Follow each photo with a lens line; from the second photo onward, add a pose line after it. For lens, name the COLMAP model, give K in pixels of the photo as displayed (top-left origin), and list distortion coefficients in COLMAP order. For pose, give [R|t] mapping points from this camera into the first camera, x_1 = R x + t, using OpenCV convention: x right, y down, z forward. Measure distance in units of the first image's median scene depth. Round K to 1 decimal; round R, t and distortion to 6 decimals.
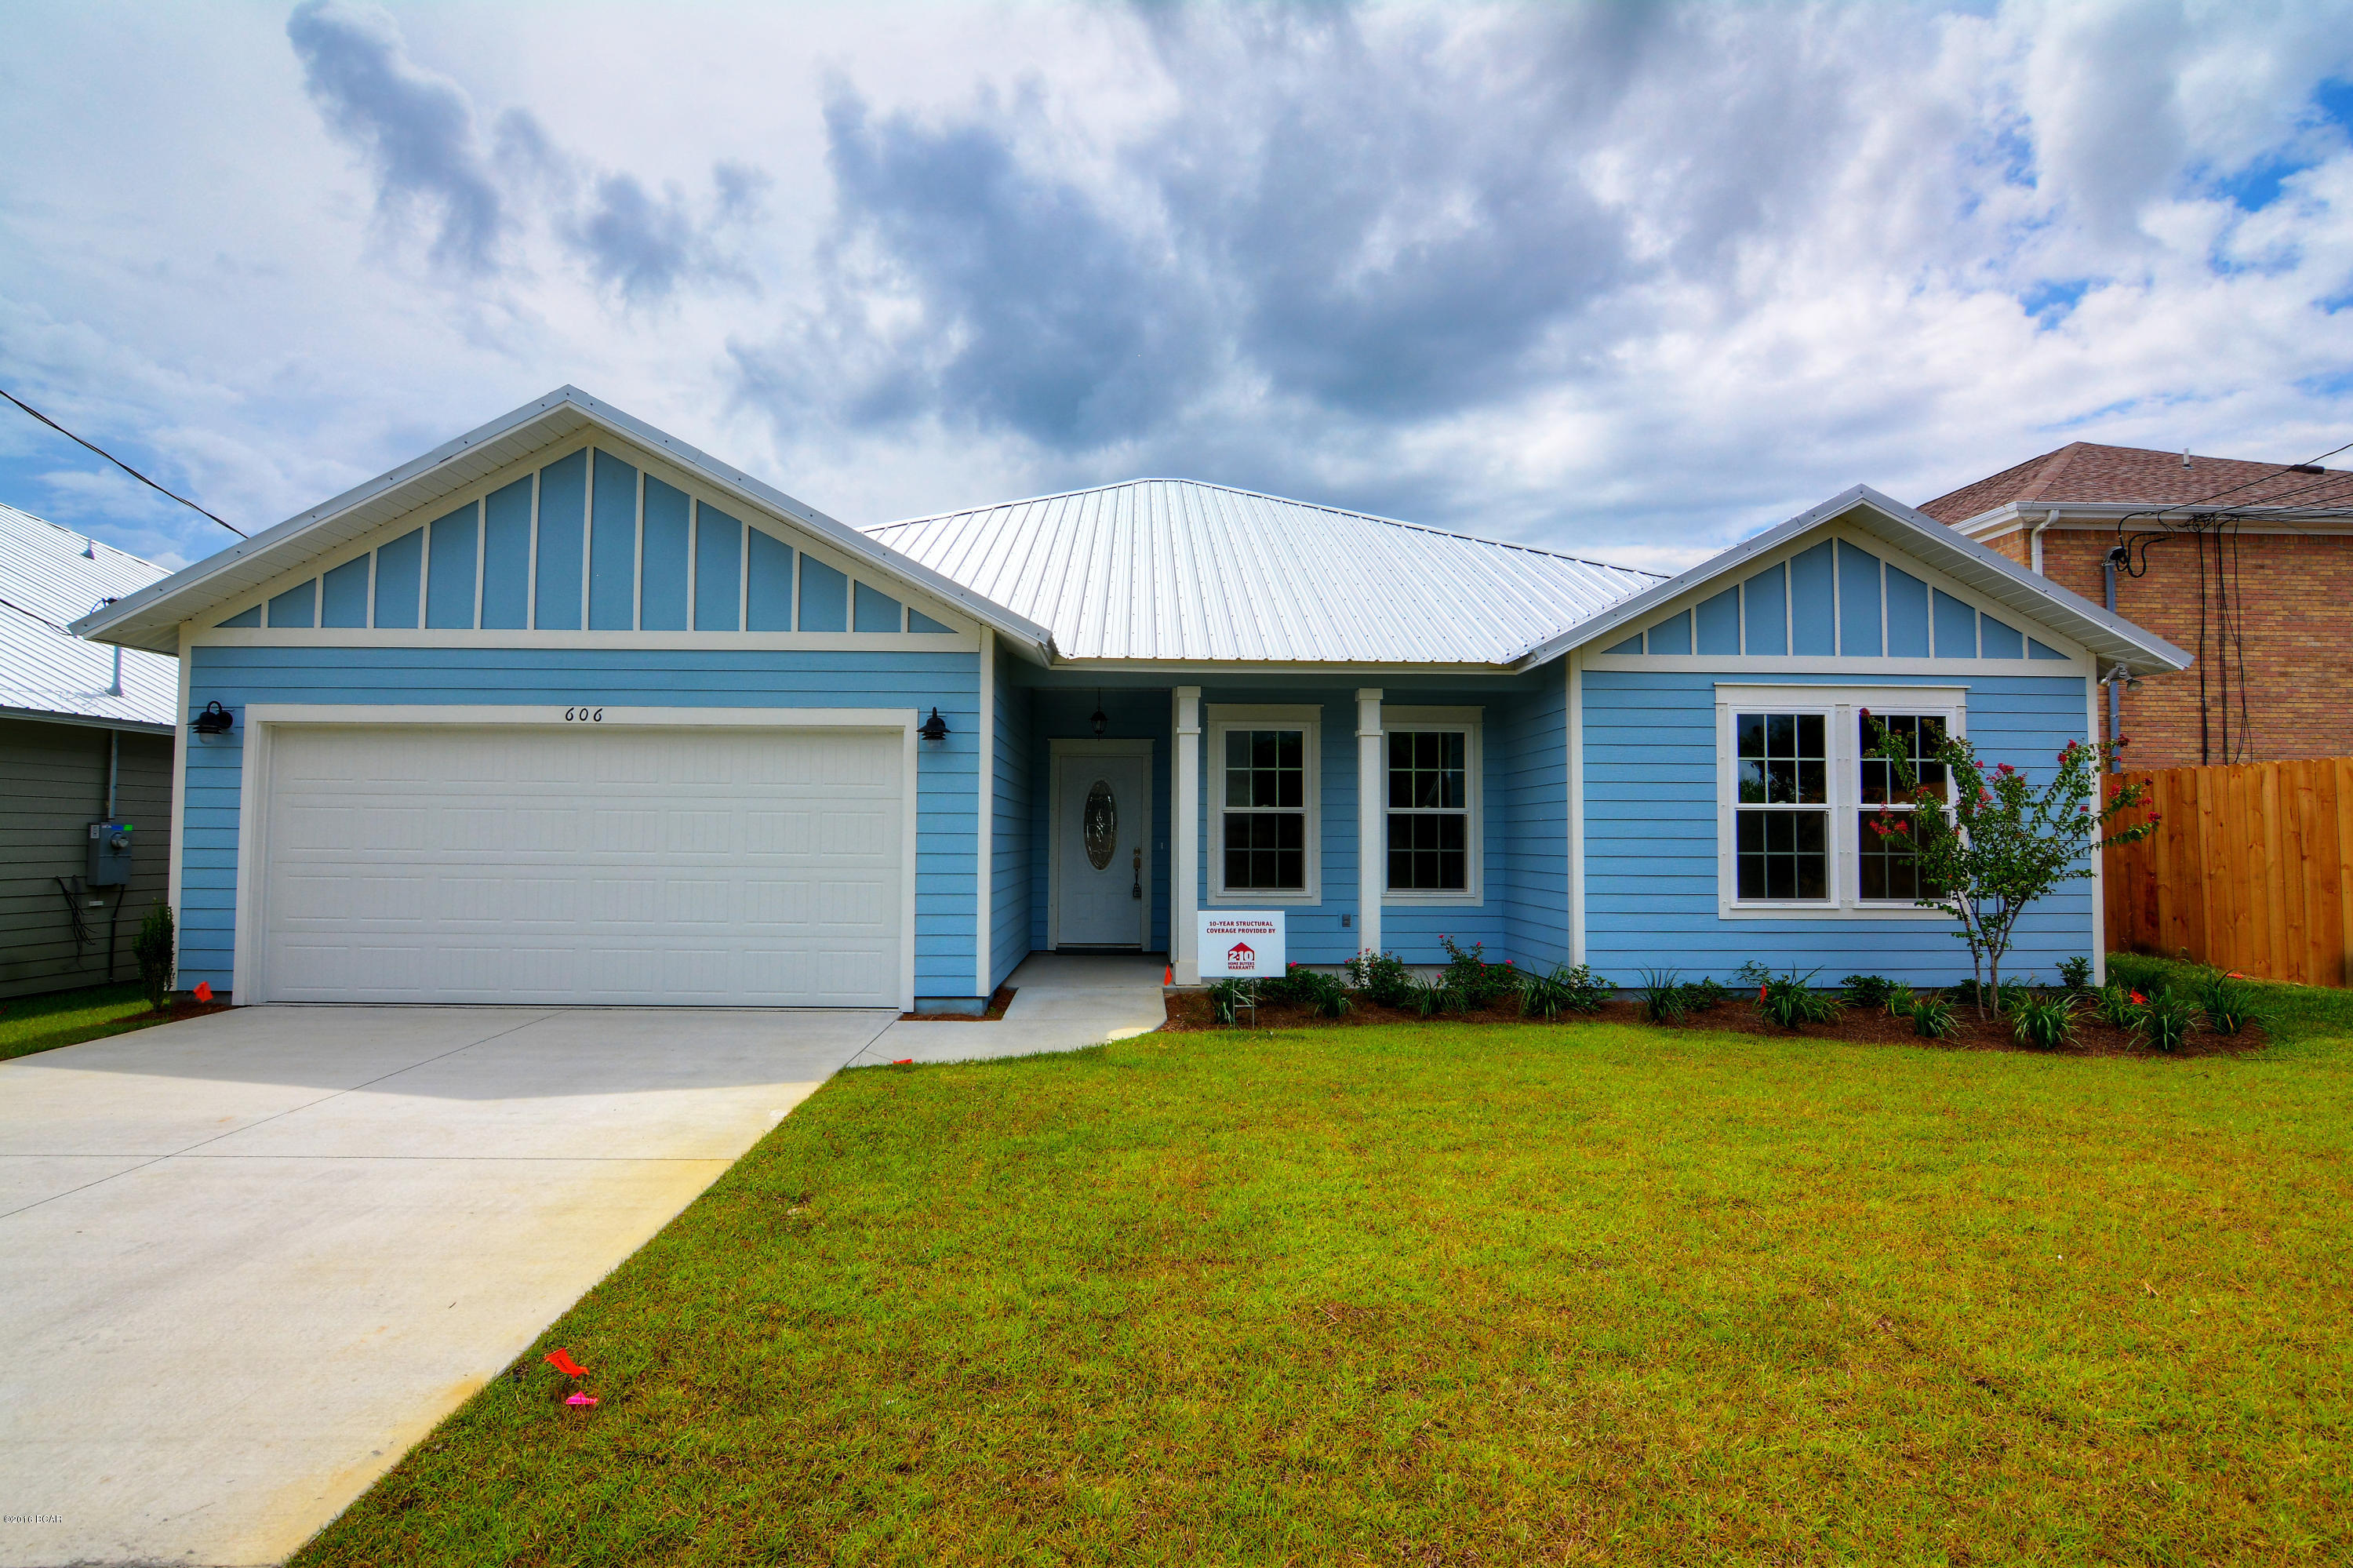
lens RADIAL K [[1102.4, 0, 1176.5], [0, 1102.4, 784.0], [0, 0, 1]] dist [-0.009725, -0.000026]
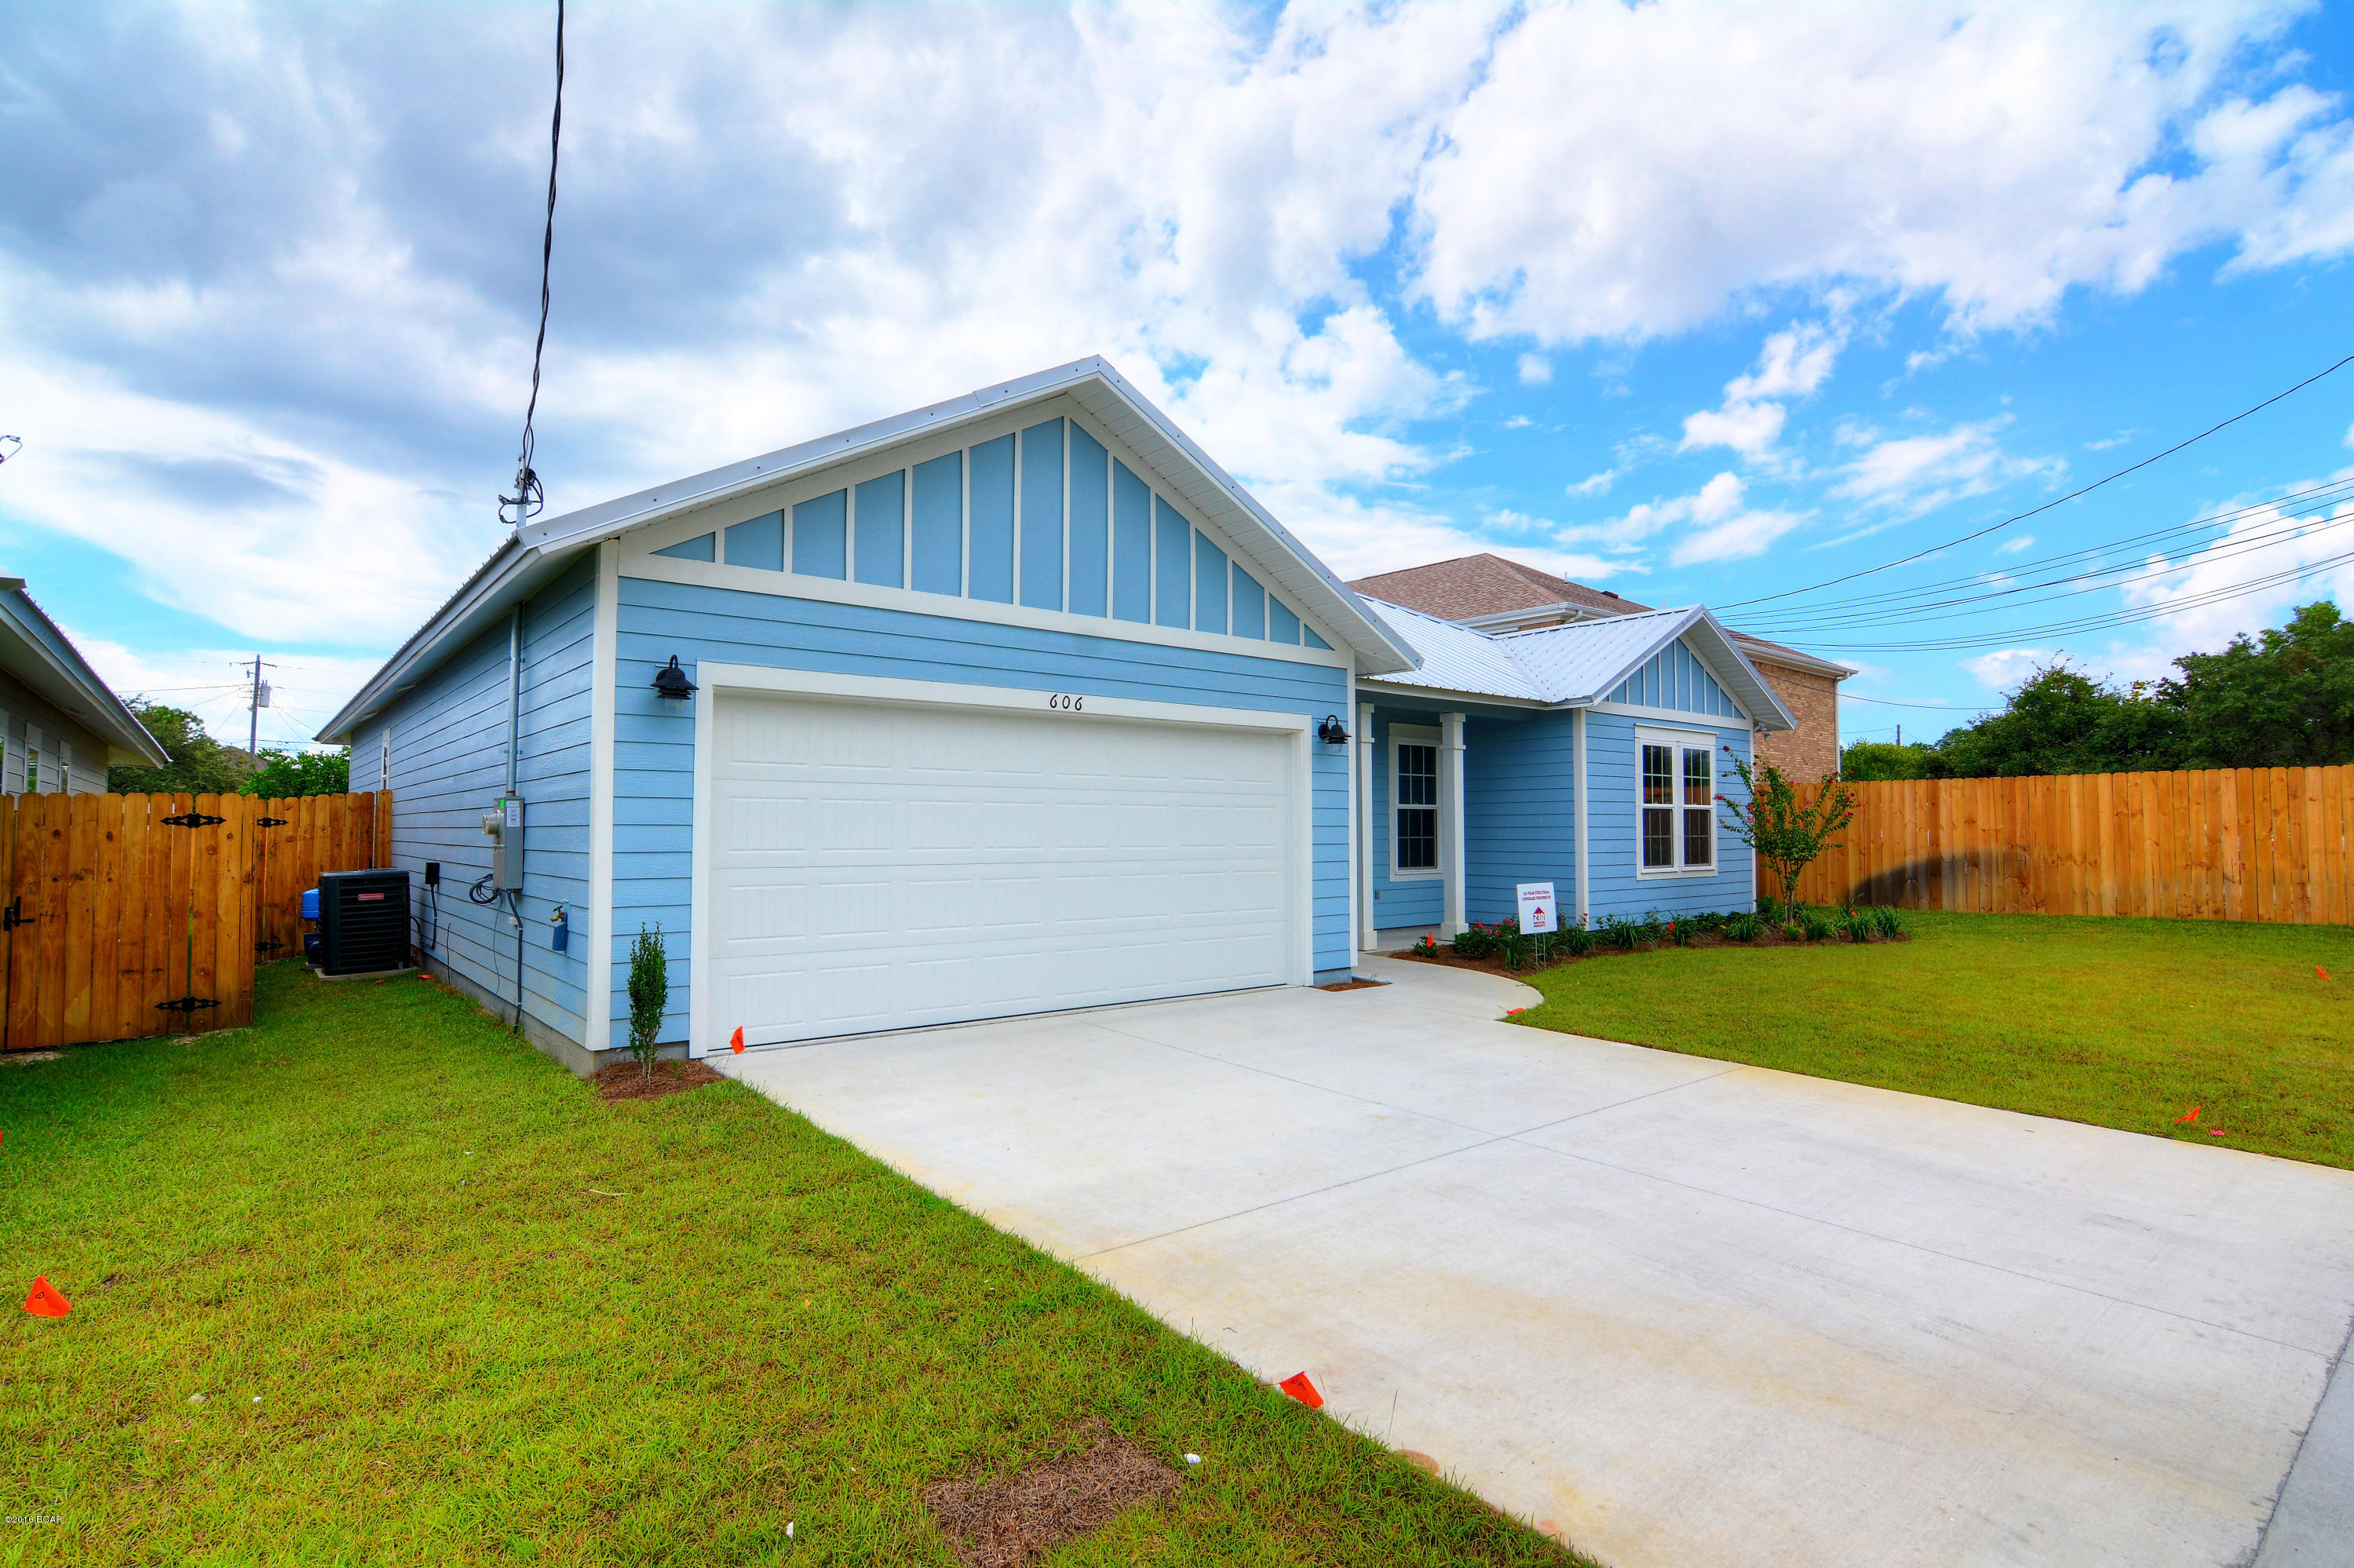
lens RADIAL K [[1172.1, 0, 1177.0], [0, 1172.1, 784.0], [0, 0, 1]] dist [-0.001603, -0.000038]
pose [[0.775980, 0.017087, 0.630526, -1.091102], [-0.021275, 0.999773, -0.000911, 0.005890], [-0.630398, -0.012708, 0.776168, 0.159836]]
